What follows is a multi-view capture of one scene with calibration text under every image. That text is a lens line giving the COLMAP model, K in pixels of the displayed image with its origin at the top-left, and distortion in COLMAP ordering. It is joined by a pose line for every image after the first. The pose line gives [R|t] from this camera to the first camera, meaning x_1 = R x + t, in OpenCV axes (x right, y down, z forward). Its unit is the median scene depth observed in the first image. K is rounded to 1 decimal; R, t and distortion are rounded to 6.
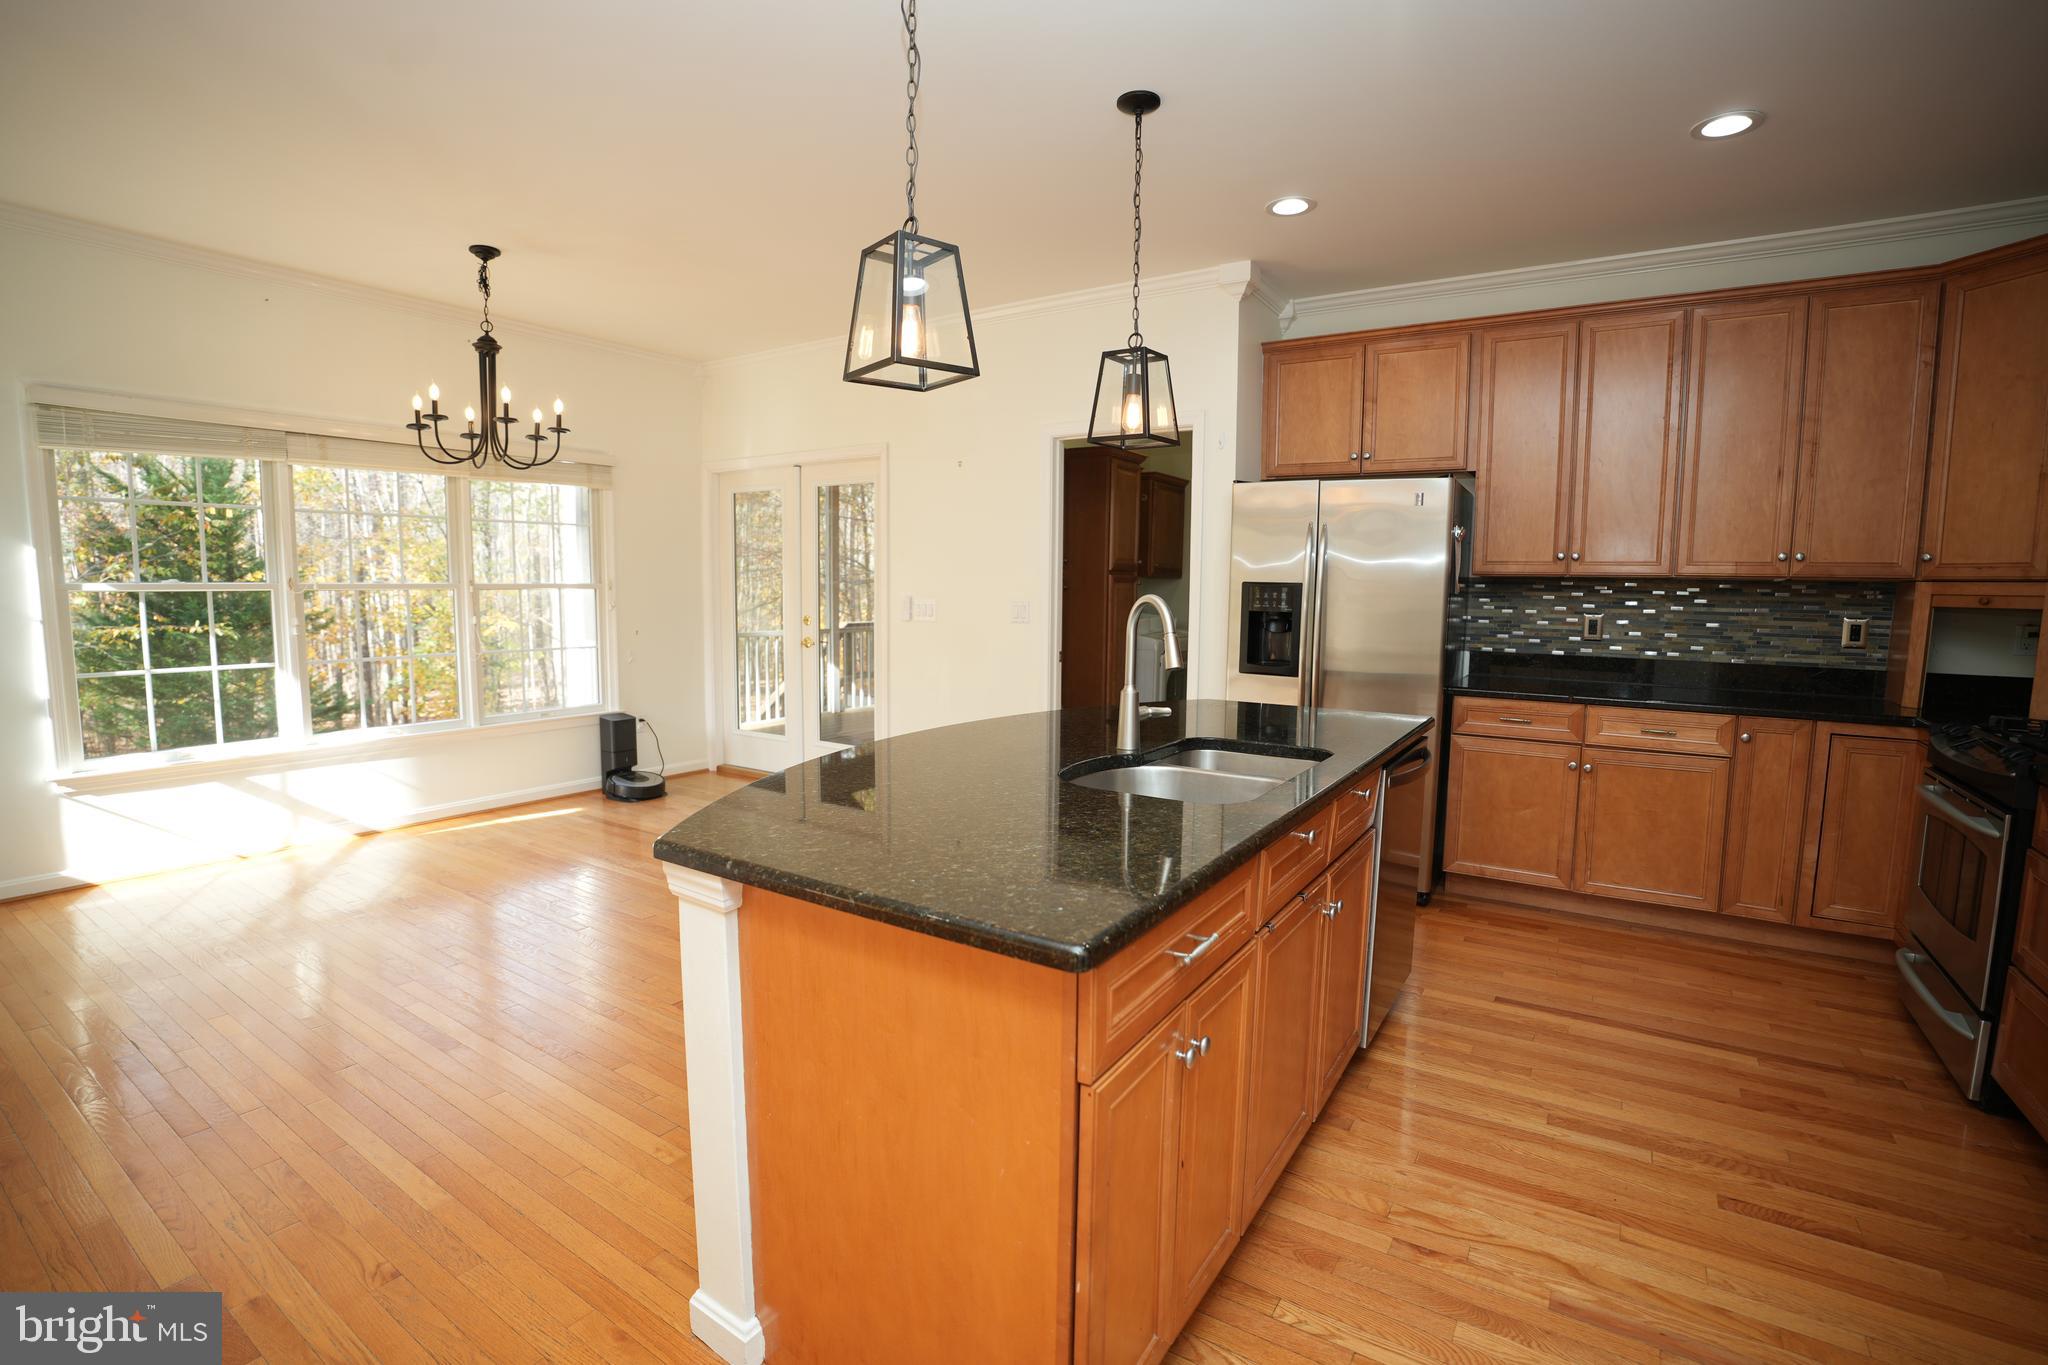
lens RADIAL K [[934.1, 0, 1021.8], [0, 934.1, 681.1], [0, 0, 1]] dist [-0.069422, 0.017478]
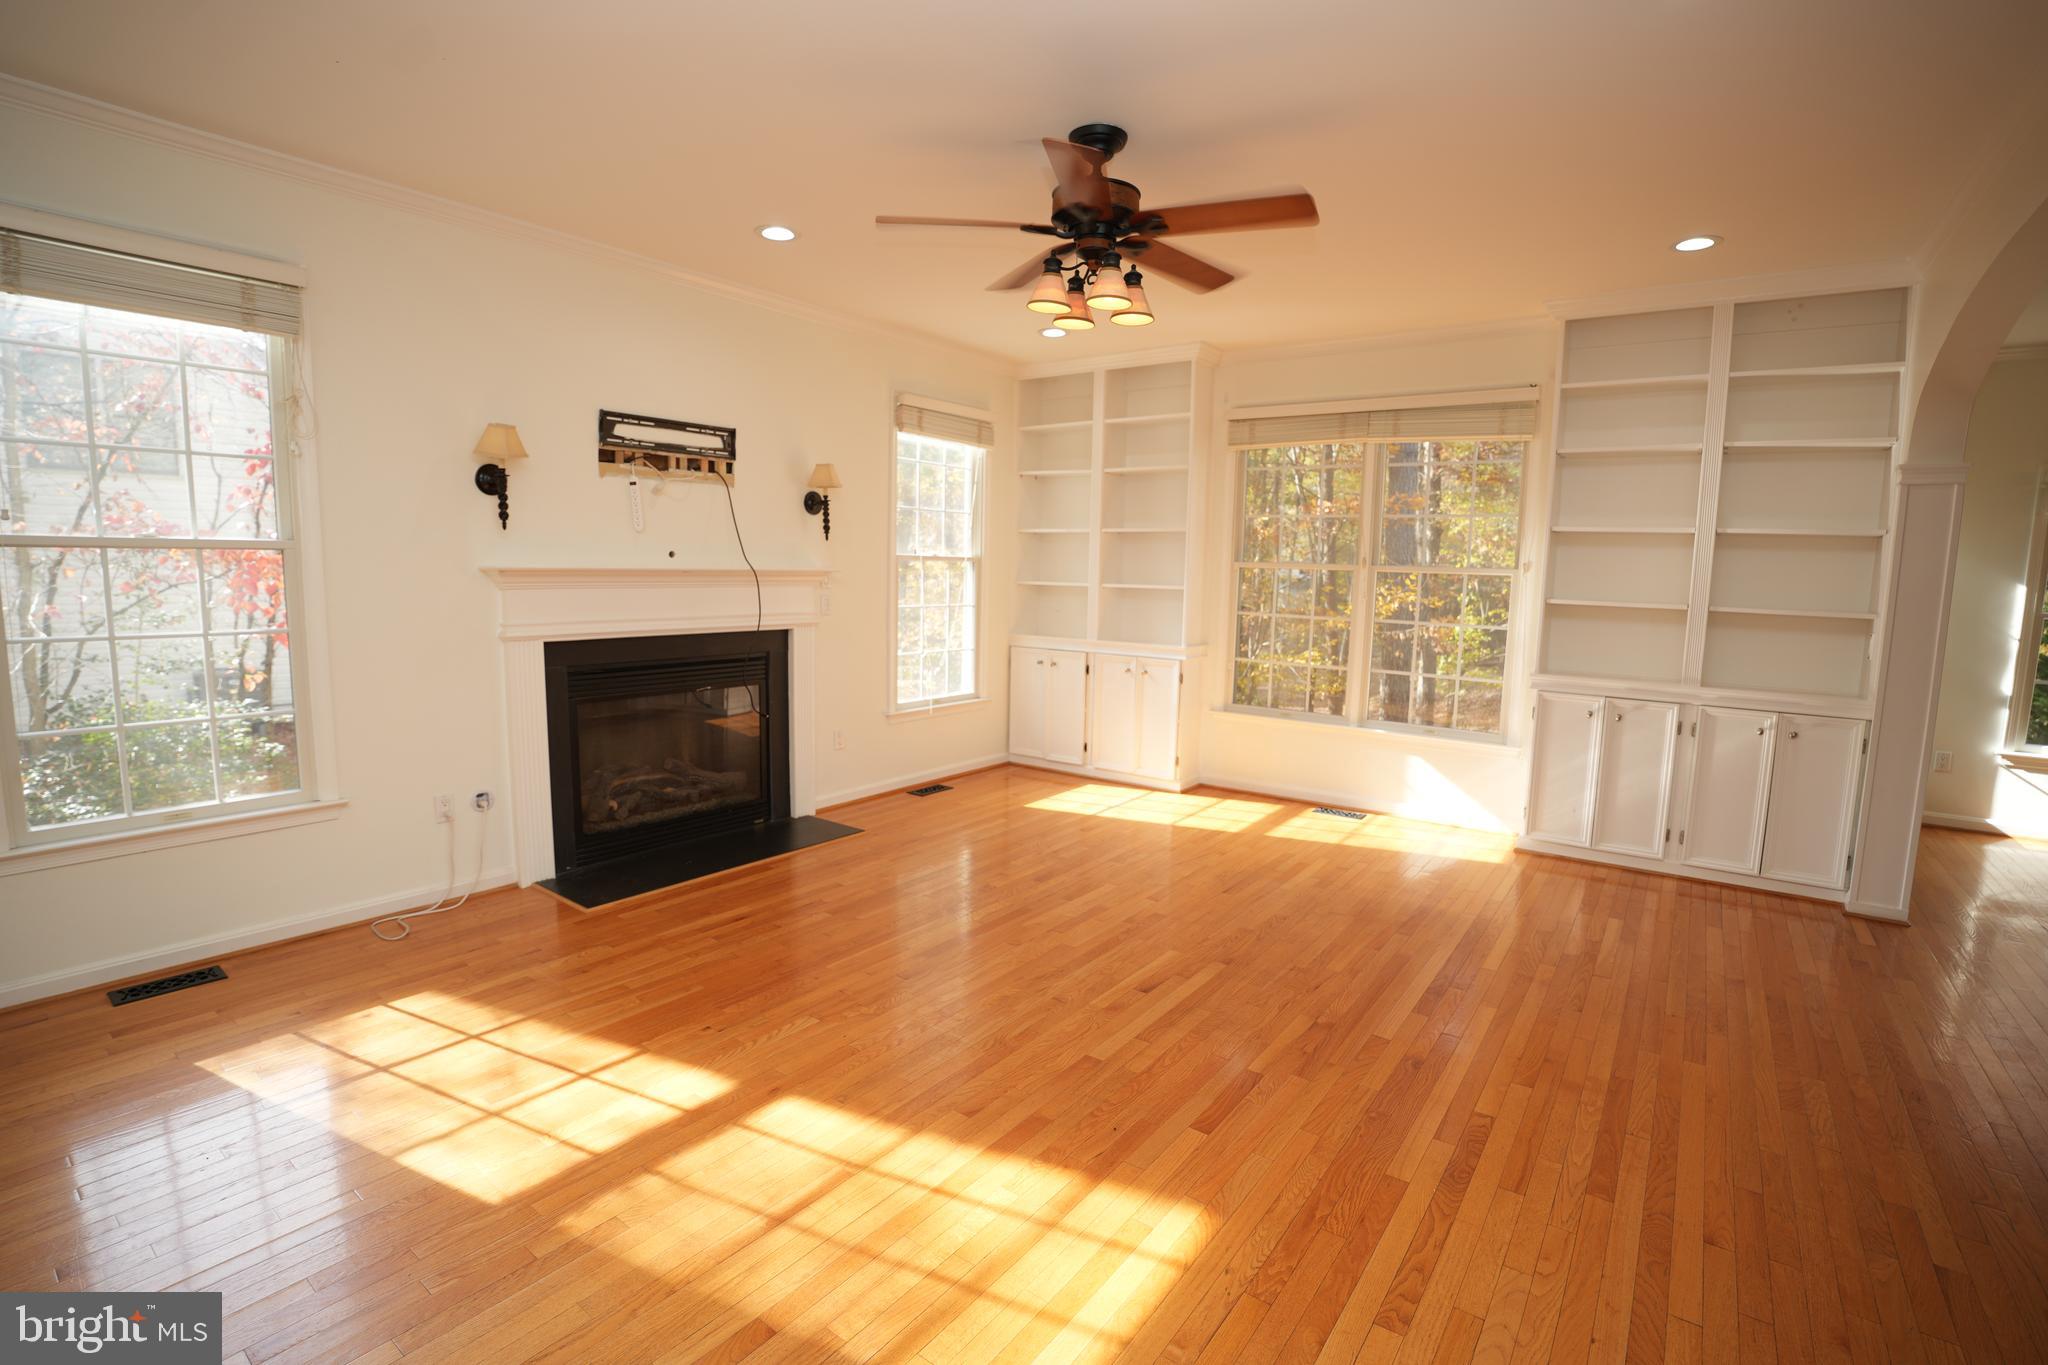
lens RADIAL K [[937.9, 0, 1020.0], [0, 937.9, 679.8], [0, 0, 1]] dist [-0.075675, 0.022492]
pose [[-0.057058, 0.109017, -0.992401, 0.354564], [-0.121942, 0.985817, 0.115305, 0.025757], [0.990896, 0.127595, -0.042955, -0.486029]]
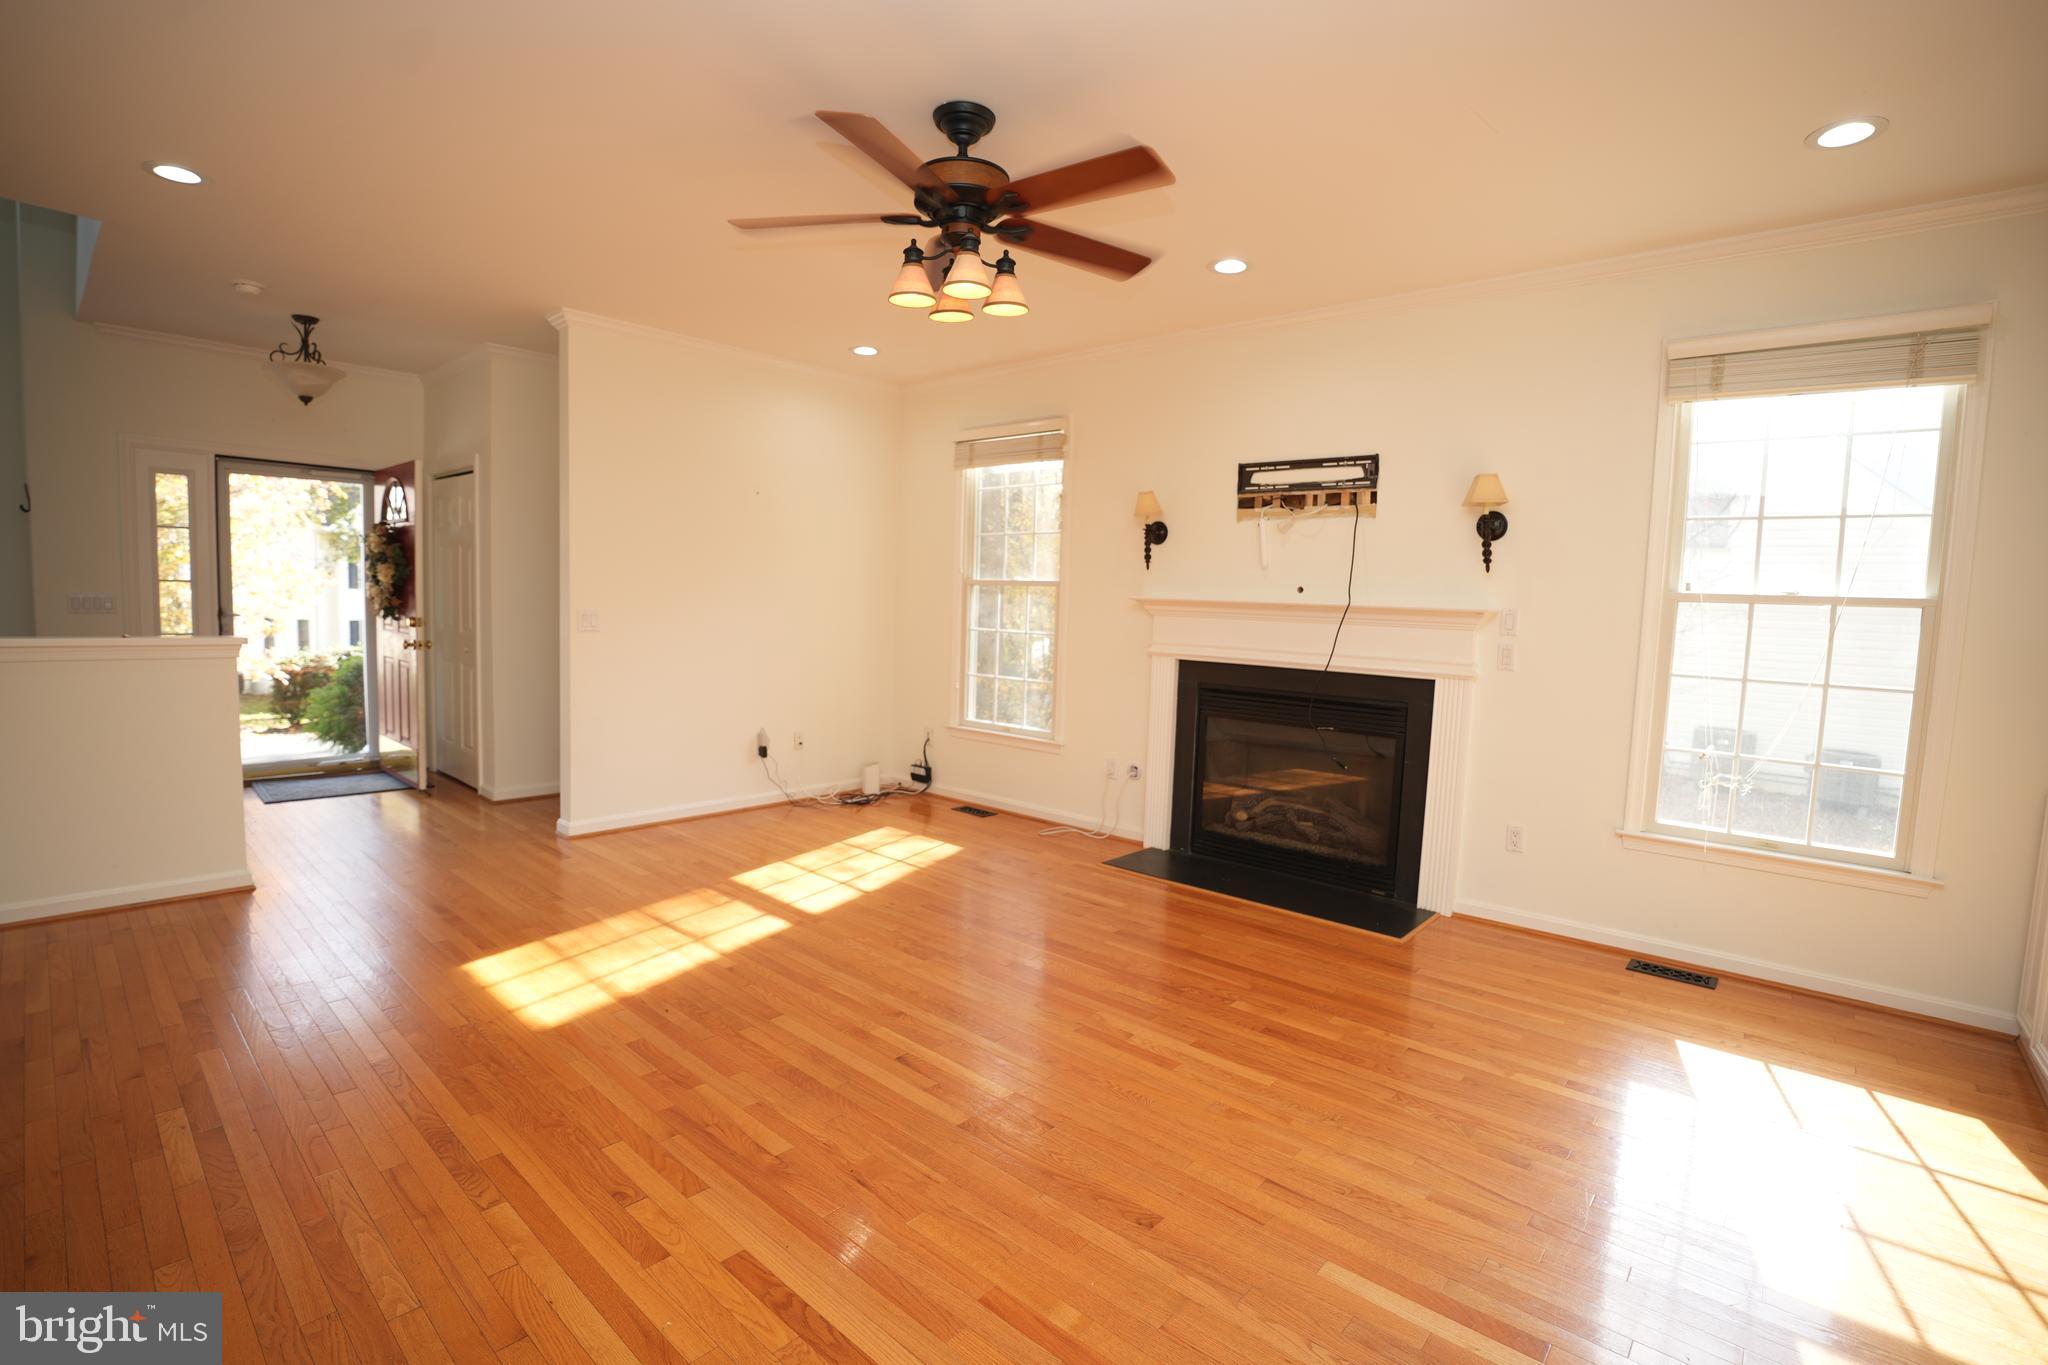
lens RADIAL K [[946.3, 0, 1030.3], [0, 946.3, 682.4], [0, 0, 1]] dist [-0.078896, 0.023569]
pose [[-0.989293, -0.053099, 0.135938, -0.654846], [-0.026817, 0.981742, 0.188320, -0.045613], [-0.143455, 0.182658, -0.972654, 0.281024]]
